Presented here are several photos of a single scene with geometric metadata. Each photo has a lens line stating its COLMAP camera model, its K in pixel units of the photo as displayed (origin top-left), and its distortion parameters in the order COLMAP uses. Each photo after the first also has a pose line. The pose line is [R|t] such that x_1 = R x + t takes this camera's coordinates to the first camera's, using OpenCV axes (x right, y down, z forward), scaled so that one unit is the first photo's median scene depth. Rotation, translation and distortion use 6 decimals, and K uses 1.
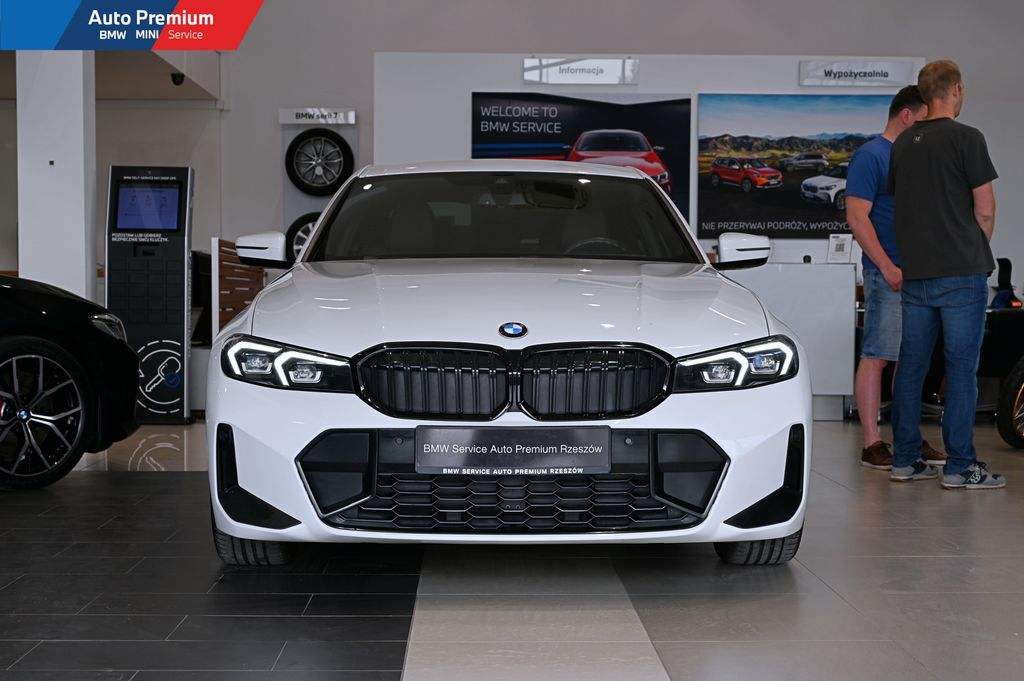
lens RADIAL K [[1409.2, 0, 512.0], [0, 1409.2, 340.5], [0, 0, 1]] dist [0.018344, -0.014017]
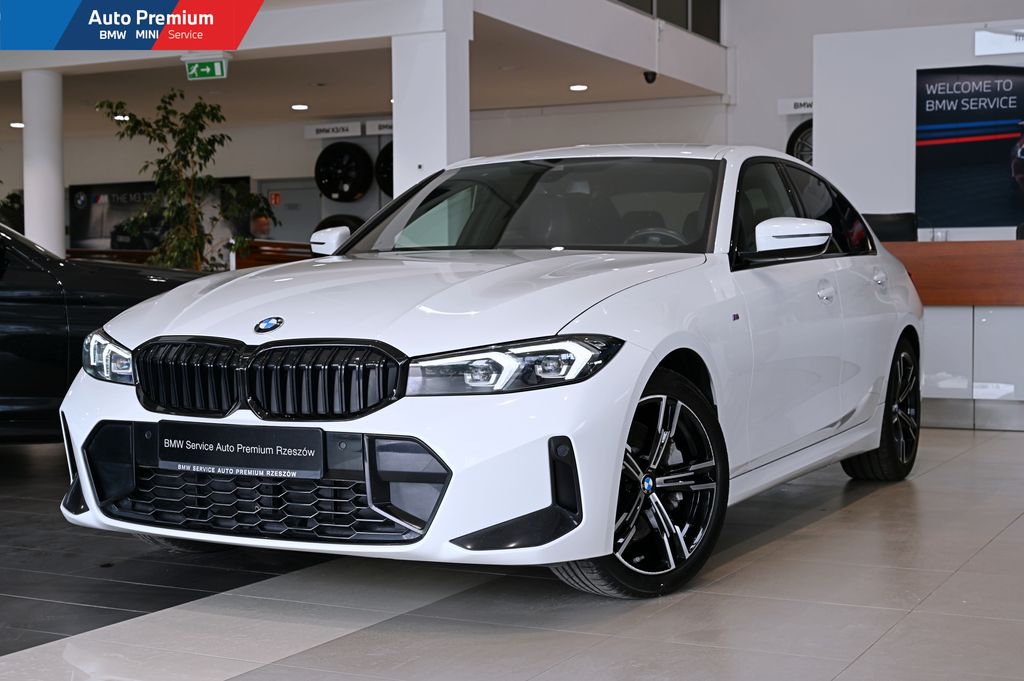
lens RADIAL K [[1409.2, 0, 512.0], [0, 1409.2, 340.5], [0, 0, 1]] dist [0.018344, -0.014017]
pose [[0.892422, 0.014840, -0.450957, 0.554118], [-0.013320, 0.999890, 0.006544, -0.005053], [0.451004, 0.000167, 0.892522, 0.203659]]
